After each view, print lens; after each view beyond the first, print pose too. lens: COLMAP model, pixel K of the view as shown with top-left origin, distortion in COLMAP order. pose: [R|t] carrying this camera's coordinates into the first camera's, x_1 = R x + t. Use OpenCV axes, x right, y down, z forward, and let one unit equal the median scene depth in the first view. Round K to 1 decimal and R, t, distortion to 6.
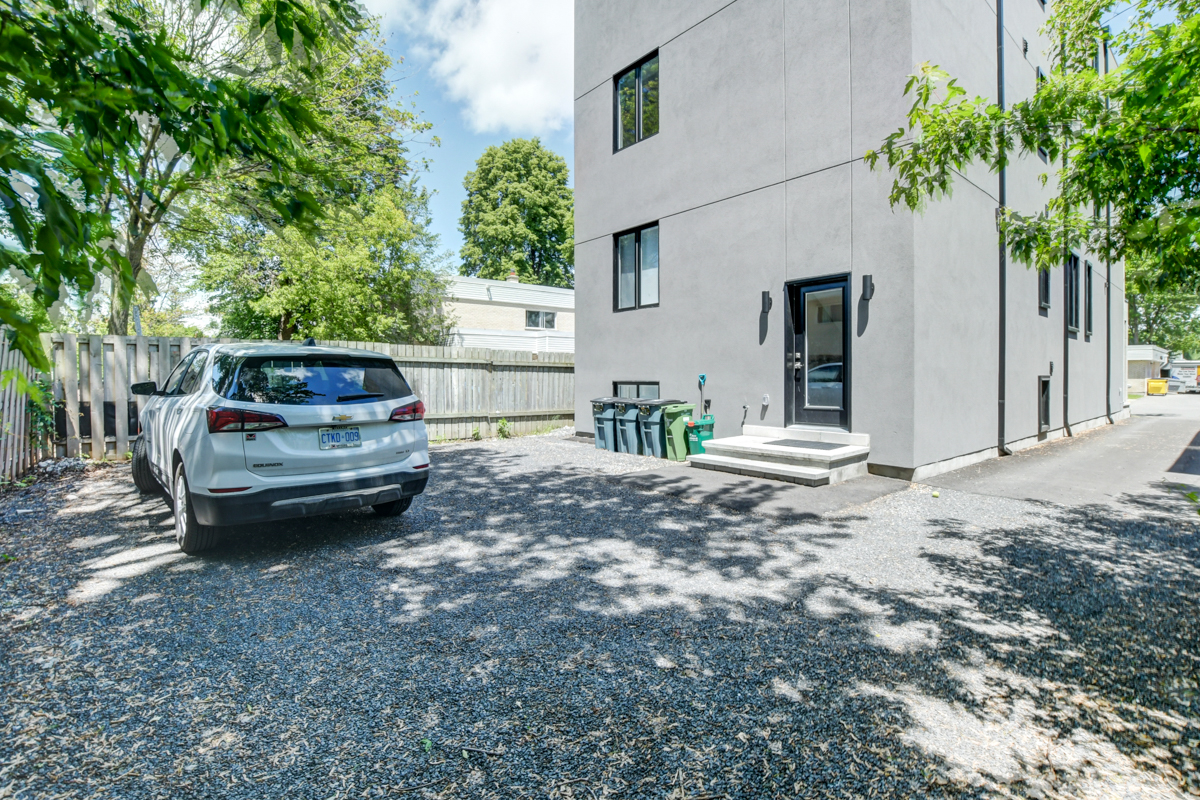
lens RADIAL K [[538.7, 0, 599.6], [0, 538.7, 373.5], [0, 0, 1]] dist [-0.001212, 0.011187]
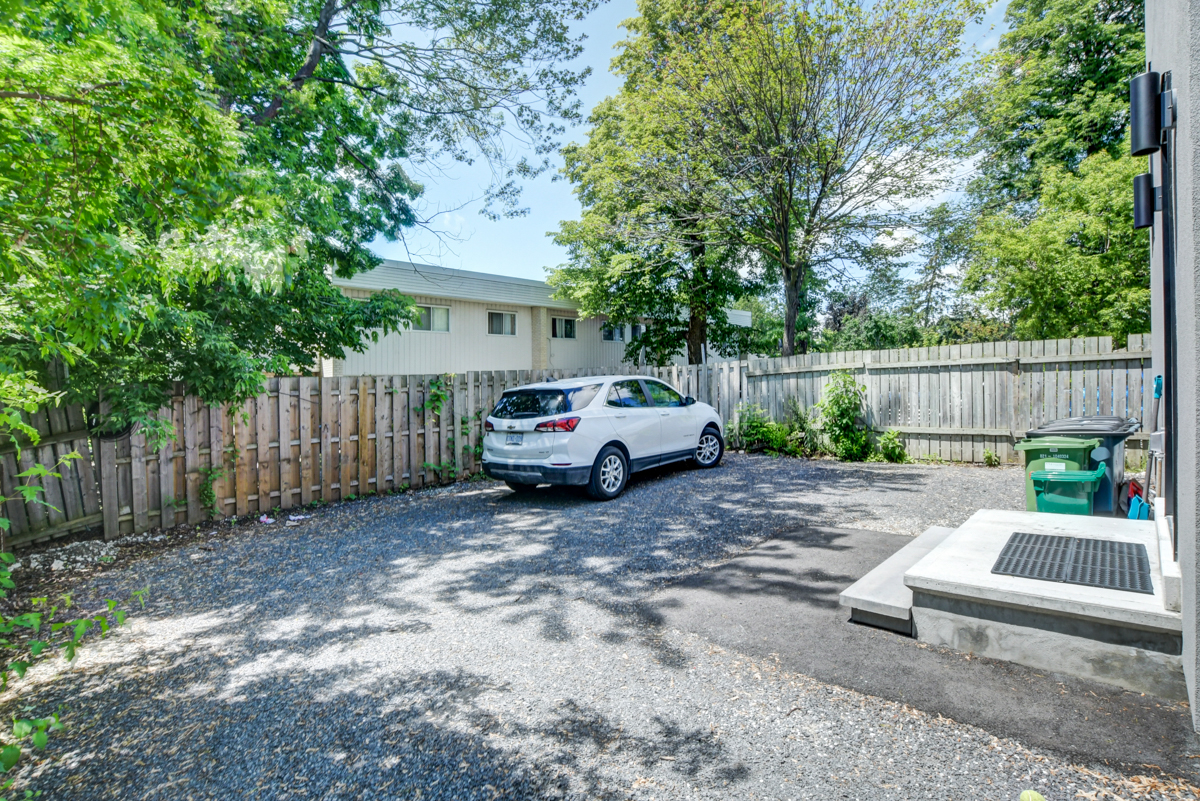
lens RADIAL K [[538.4, 0, 600.0], [0, 538.4, 400.5], [0, 0, 1]] dist [-0.001937, -0.000243]
pose [[0.116887, 0.002975, -0.993141, 1.358652], [0.051175, 0.998649, 0.009015, -0.005685], [0.991826, -0.051878, 0.116577, 1.157859]]
